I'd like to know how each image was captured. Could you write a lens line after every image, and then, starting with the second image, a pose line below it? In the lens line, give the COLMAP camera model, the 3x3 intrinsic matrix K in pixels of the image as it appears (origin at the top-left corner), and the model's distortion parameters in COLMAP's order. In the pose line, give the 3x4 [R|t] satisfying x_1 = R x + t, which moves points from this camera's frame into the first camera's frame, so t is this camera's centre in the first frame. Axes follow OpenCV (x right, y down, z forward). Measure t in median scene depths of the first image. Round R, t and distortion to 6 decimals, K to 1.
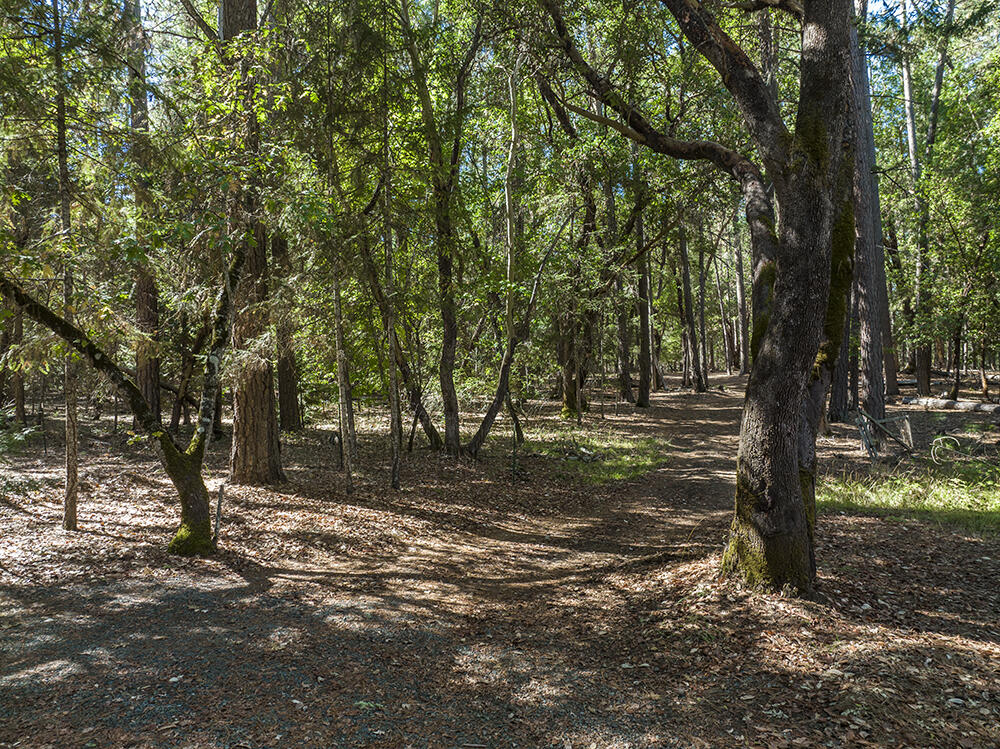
lens RADIAL K [[692.3, 0, 496.0], [0, 692.3, 376.2], [0, 0, 1]] dist [-0.077270, 0.049199]
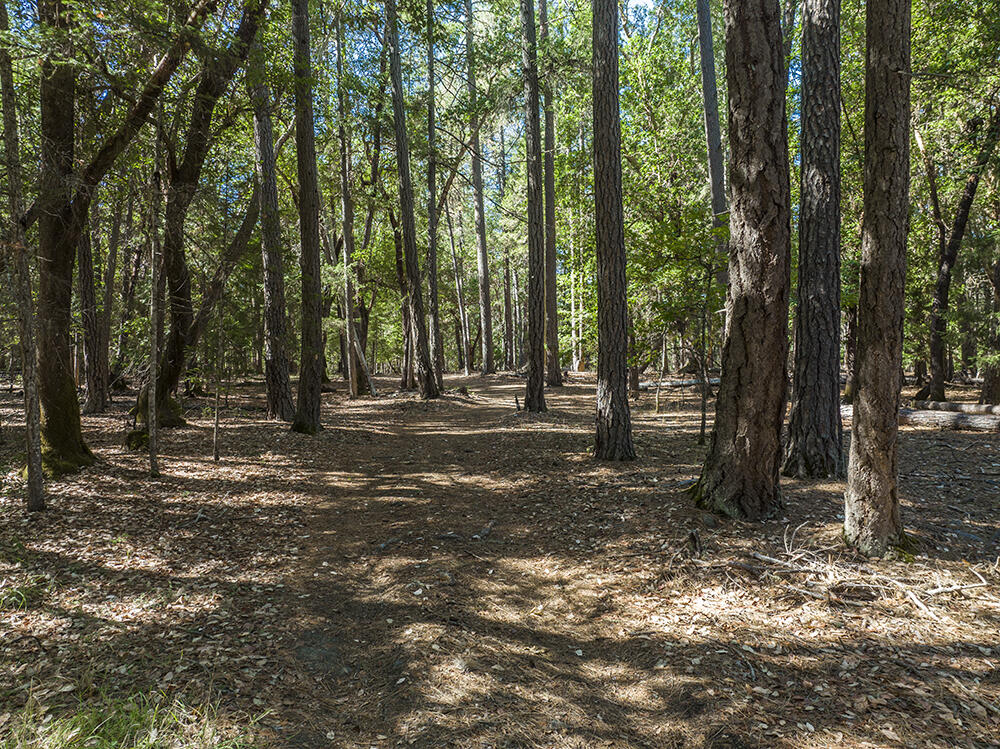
lens RADIAL K [[692.3, 0, 496.0], [0, 692.3, 376.2], [0, 0, 1]] dist [-0.077270, 0.049199]
pose [[0.926024, 0.001347, 0.377463, 0.288846], [0.003611, 0.999916, -0.012429, 0.026476], [-0.377448, 0.012872, 0.925941, 0.989354]]
